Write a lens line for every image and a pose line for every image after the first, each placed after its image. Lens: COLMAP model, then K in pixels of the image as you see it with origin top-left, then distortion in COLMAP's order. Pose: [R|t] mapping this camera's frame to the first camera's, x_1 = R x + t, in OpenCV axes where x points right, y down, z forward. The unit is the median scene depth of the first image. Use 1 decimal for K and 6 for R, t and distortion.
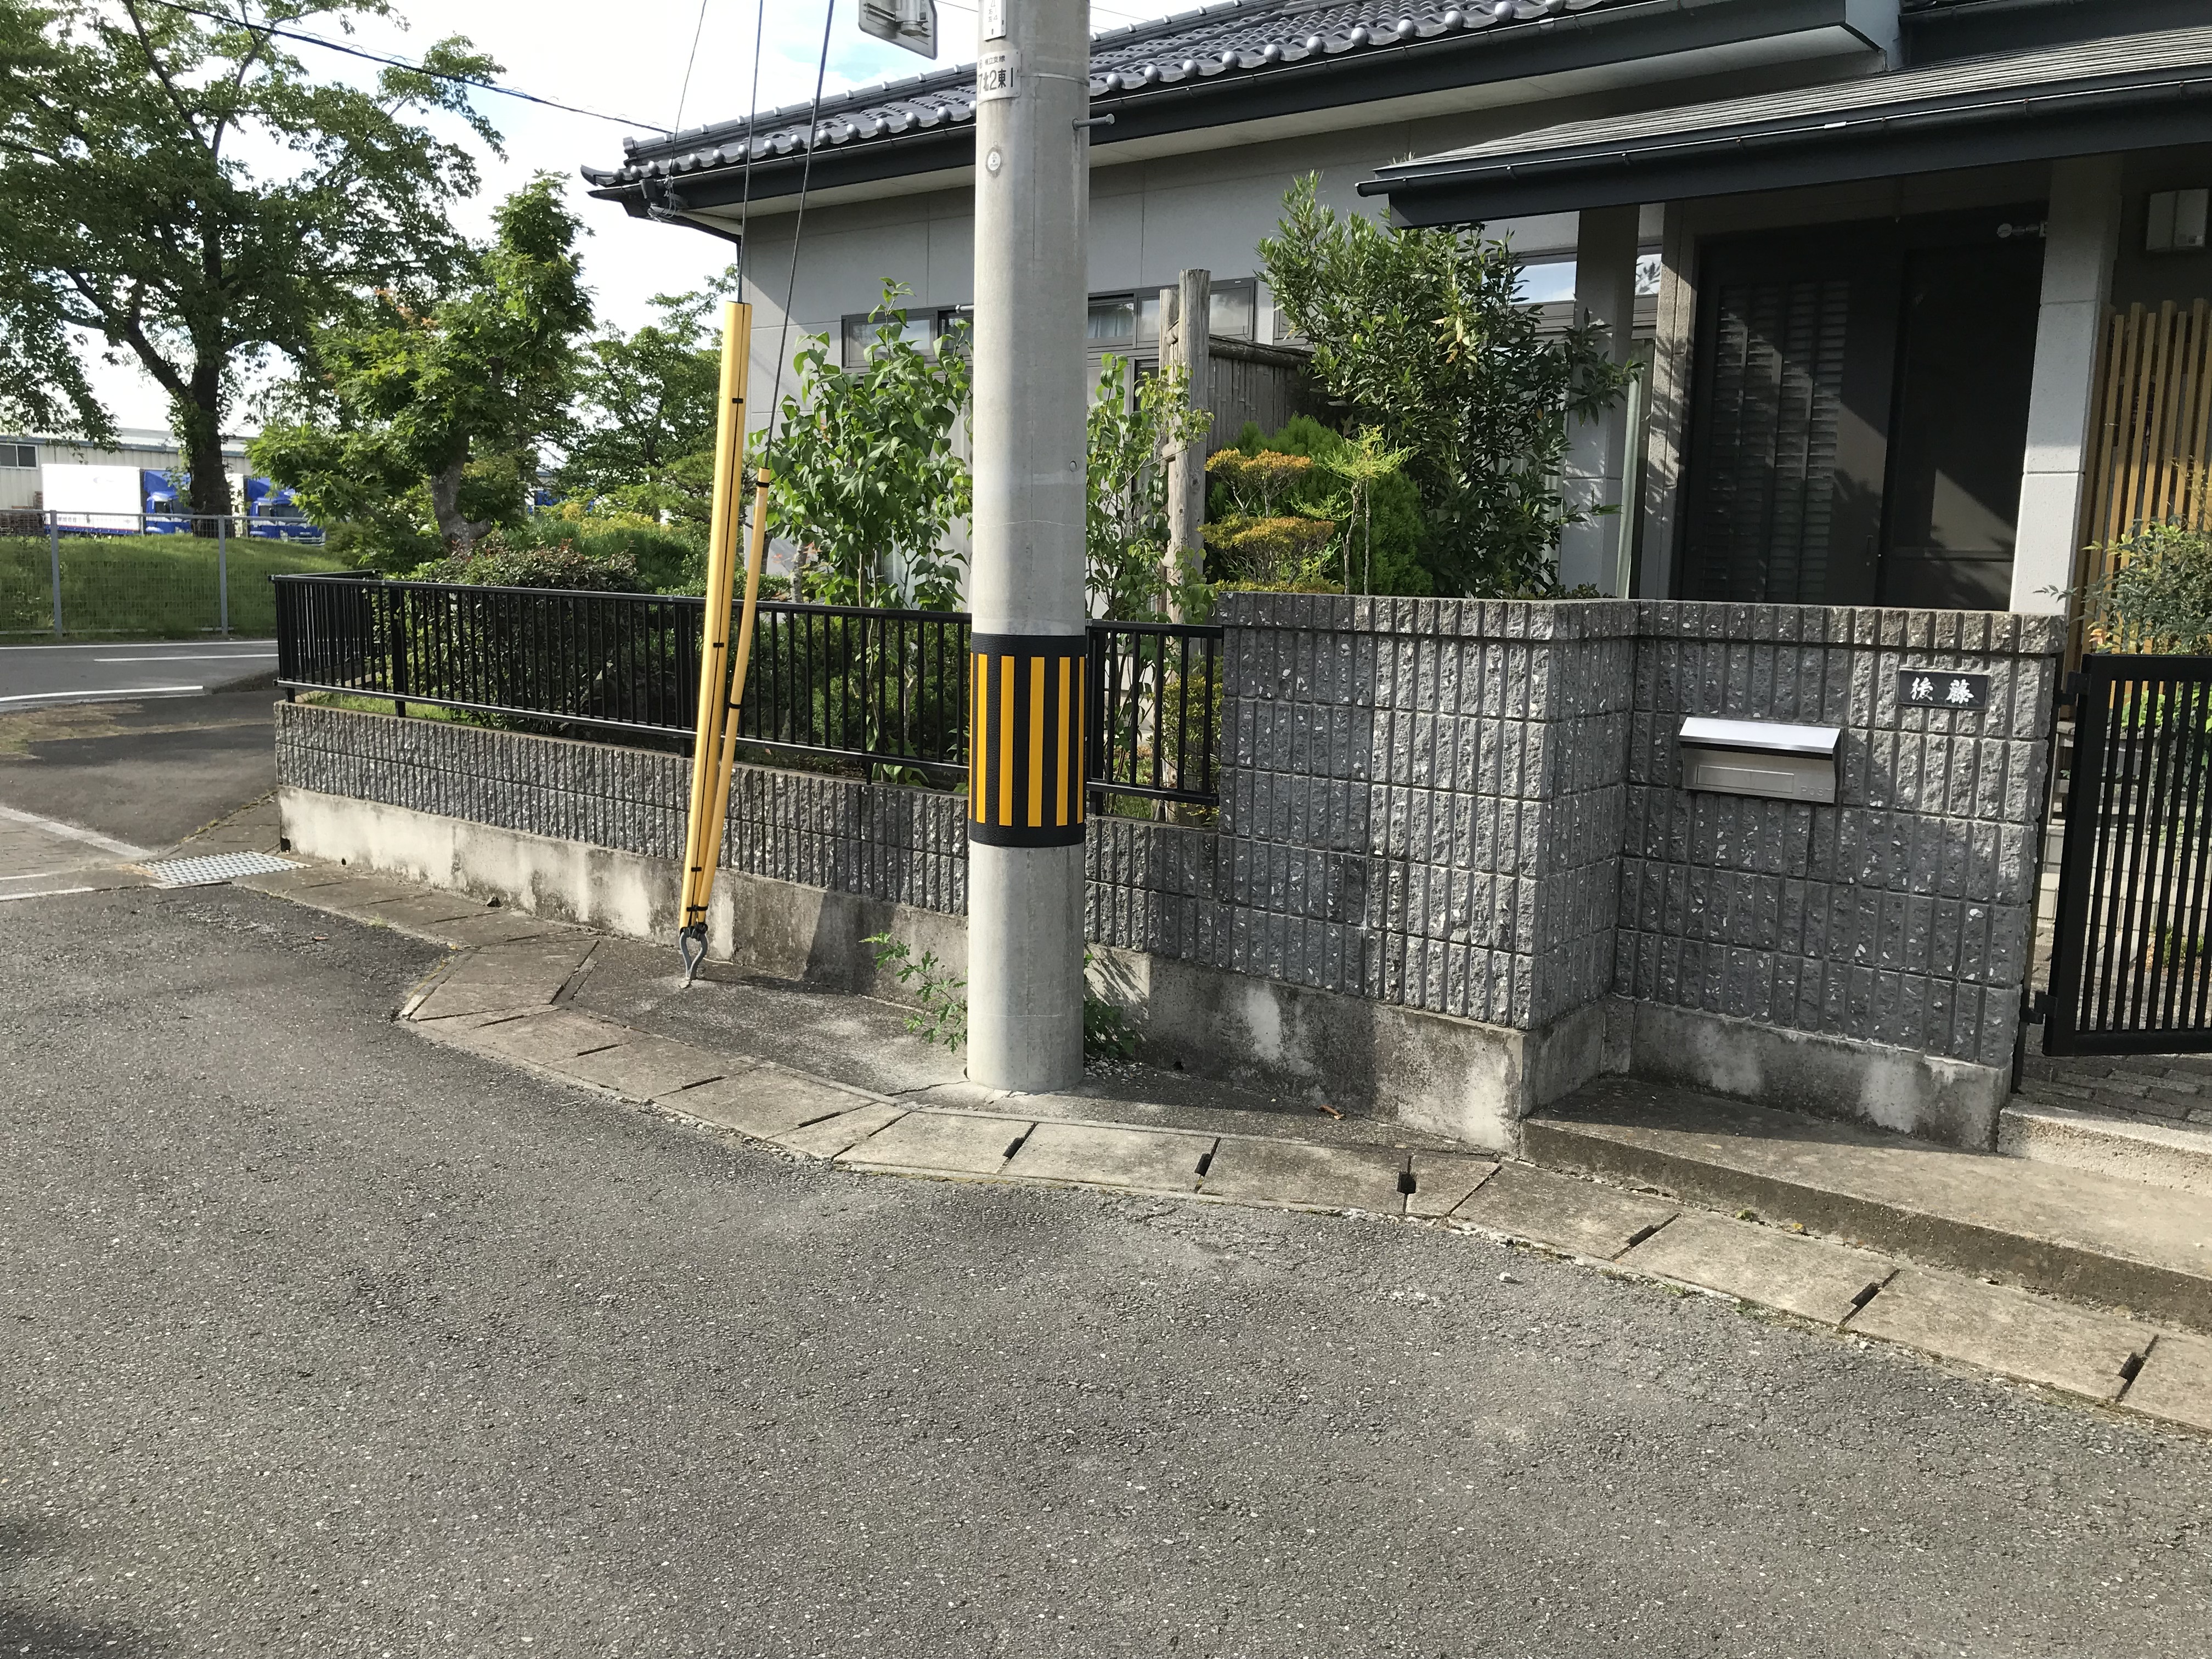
lens RADIAL K [[1812.4, 0, 1093.6], [0, 1812.4, 818.2], [0, 0, 1]] dist [0.009316, 0.009695]
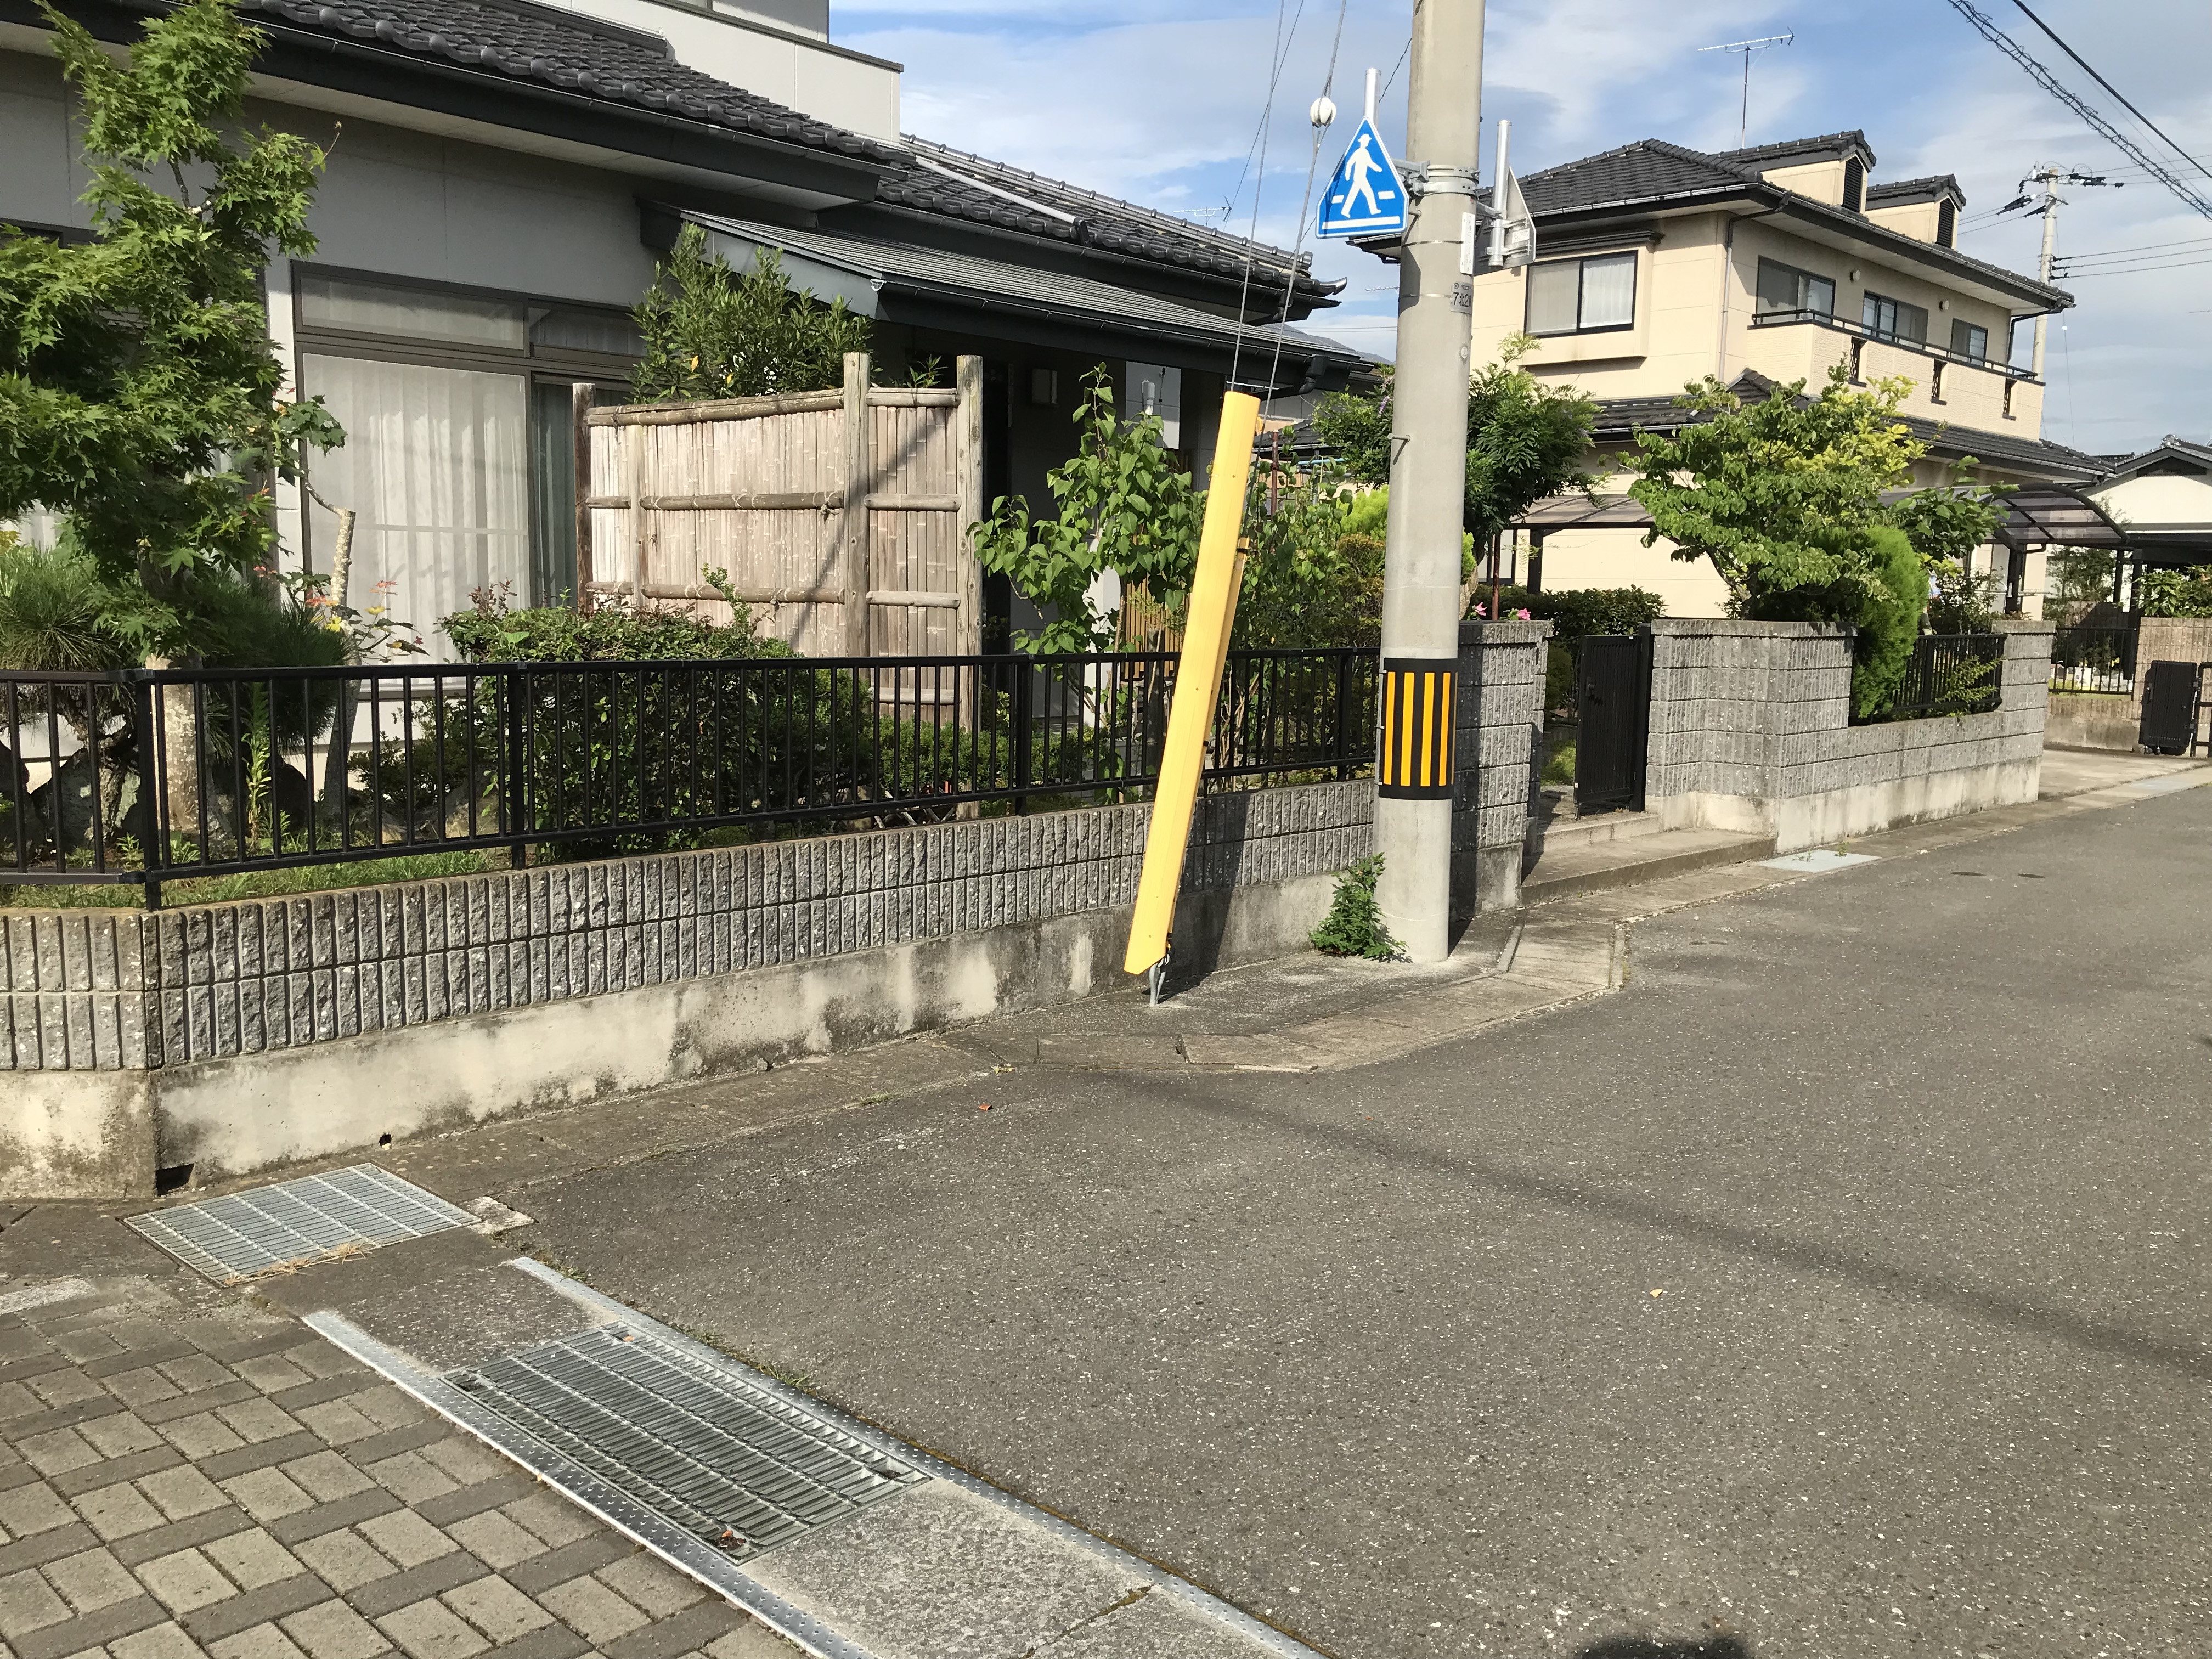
lens RADIAL K [[1836.3, 0, 1106.0], [0, 1836.3, 829.5], [0, 0, 1]] dist [-0.076898, 0.182719]
pose [[0.086028, -0.158060, 0.983675, -1.168339], [0.124960, 0.981250, 0.146742, -0.162356], [-0.988425, 0.110296, 0.104166, 0.825183]]
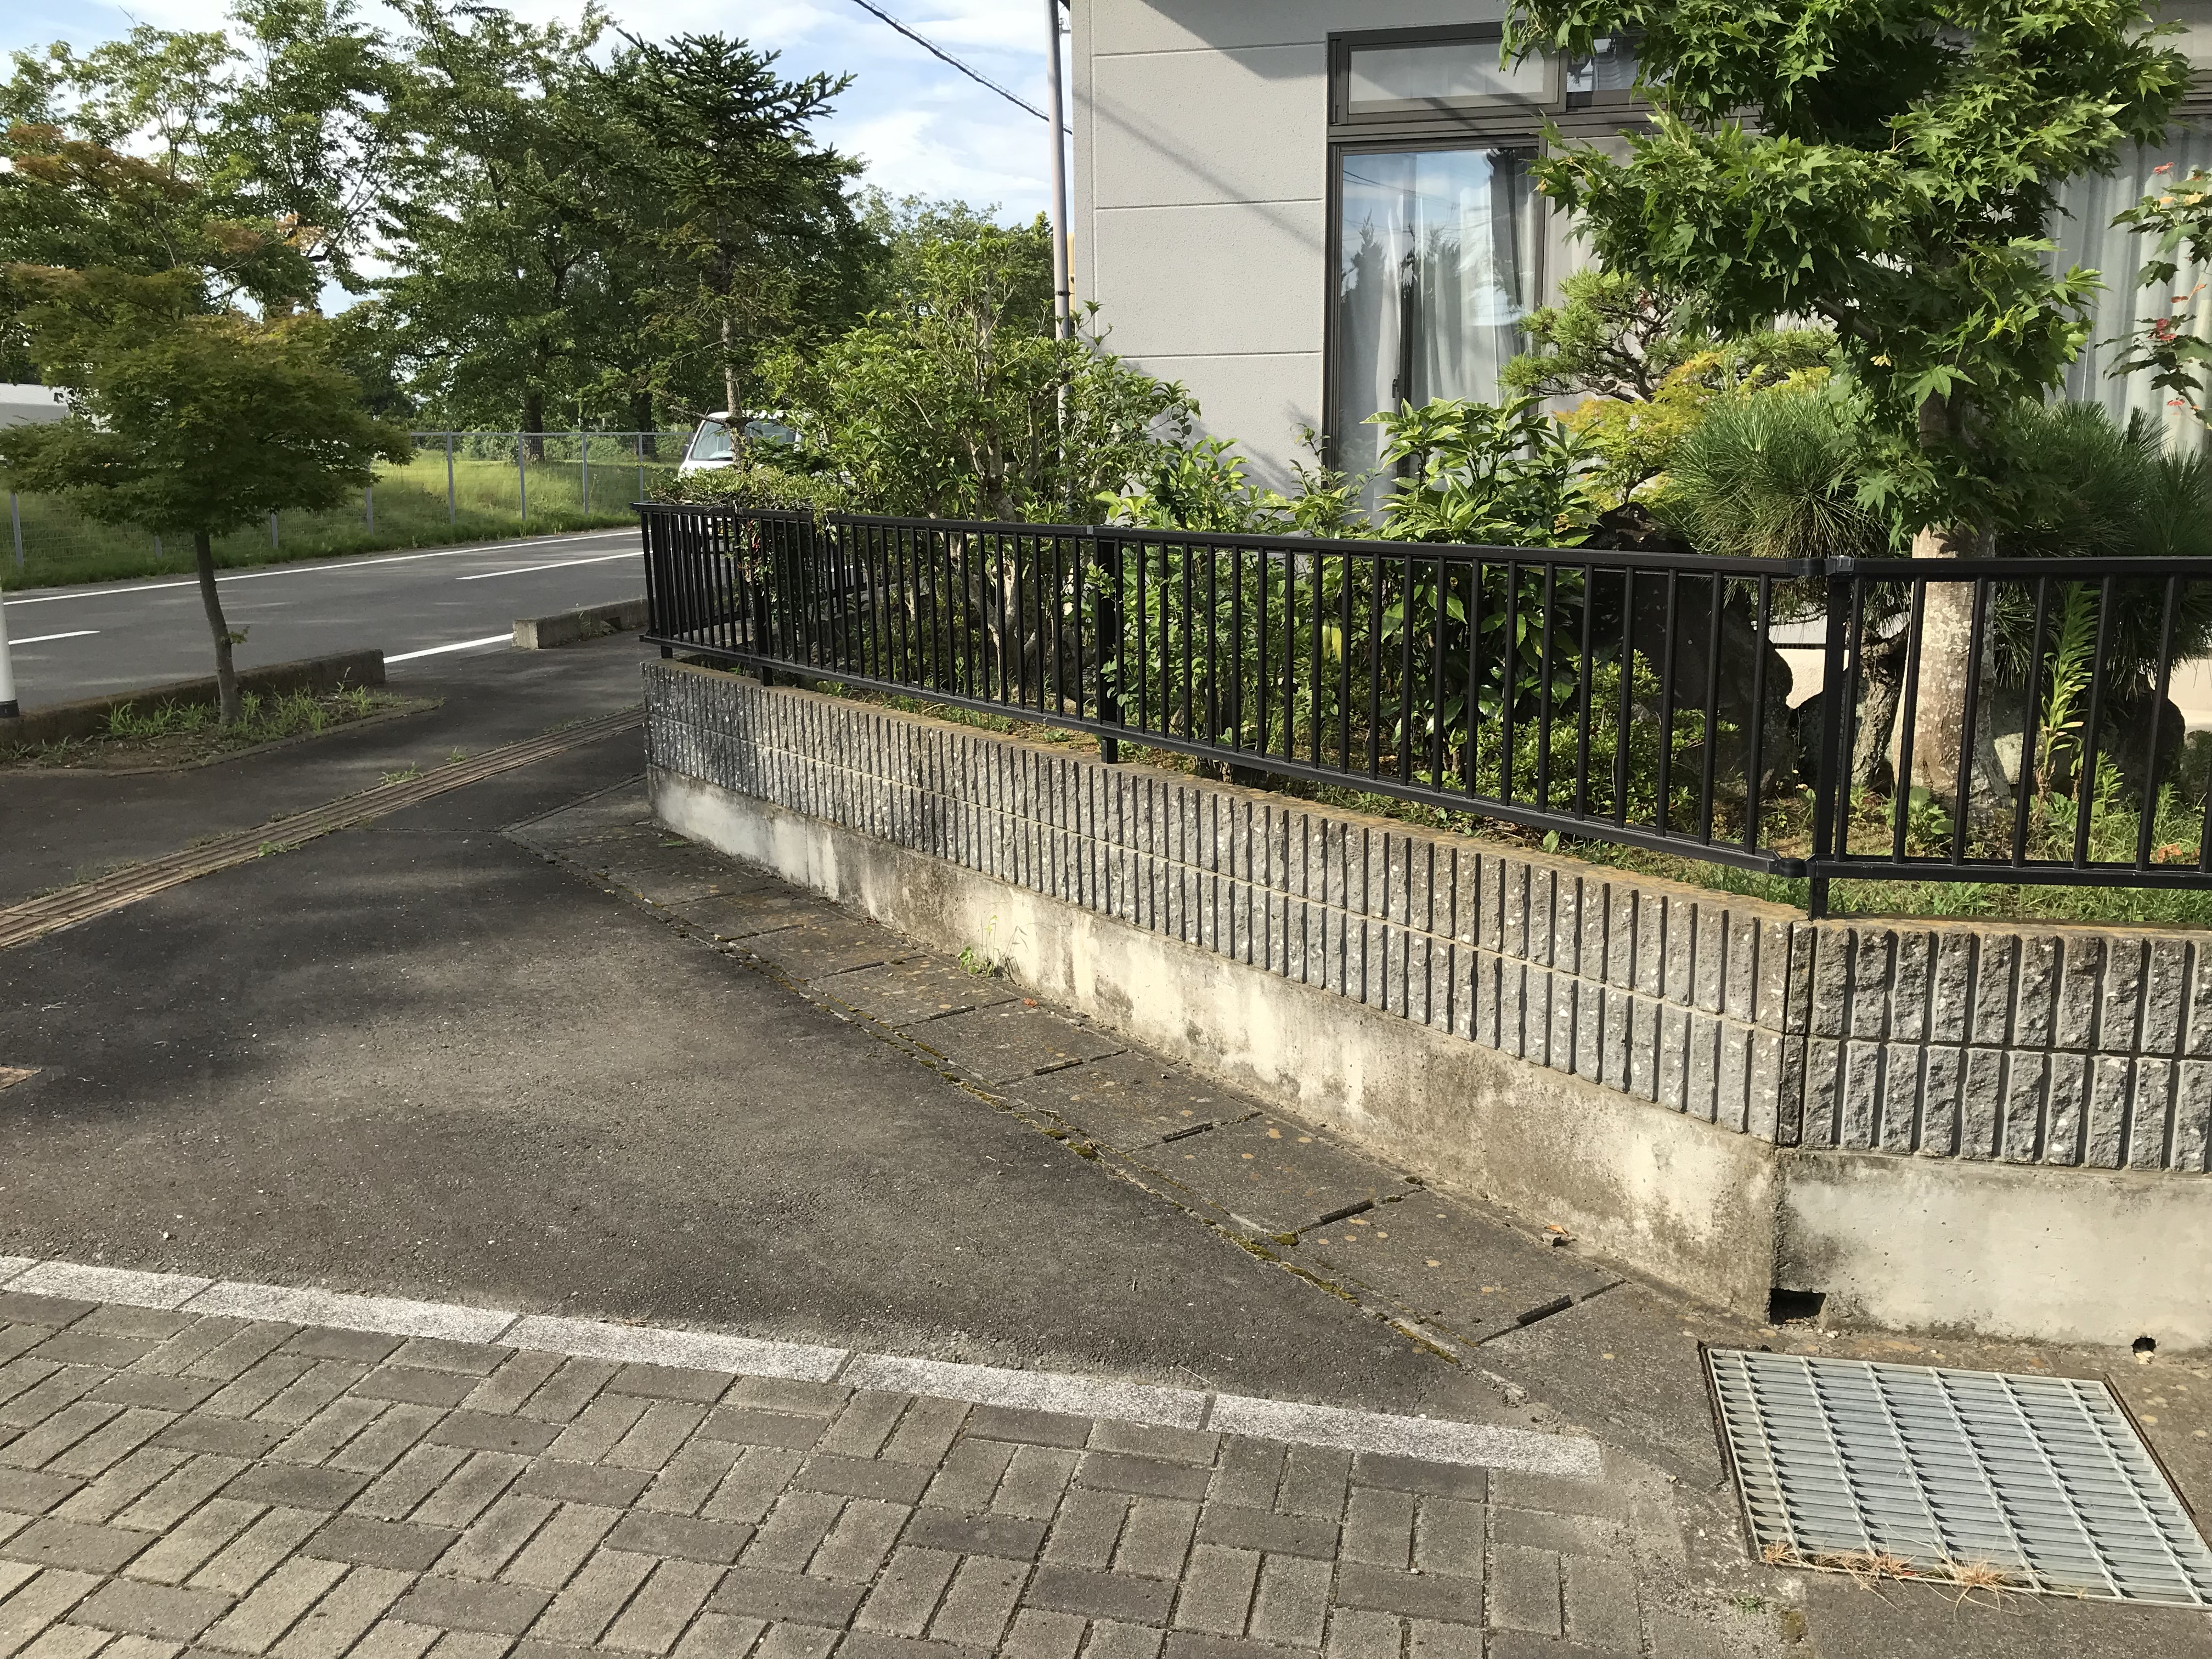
lens RADIAL K [[1812.4, 0, 1093.6], [0, 1812.4, 818.2], [0, 0, 1]] dist [0.009316, 0.009695]
pose [[0.895985, -0.130232, 0.424559, -0.899815], [0.102120, 0.990834, 0.088423, -0.160965], [-0.432183, -0.035869, 0.901072, 0.915038]]
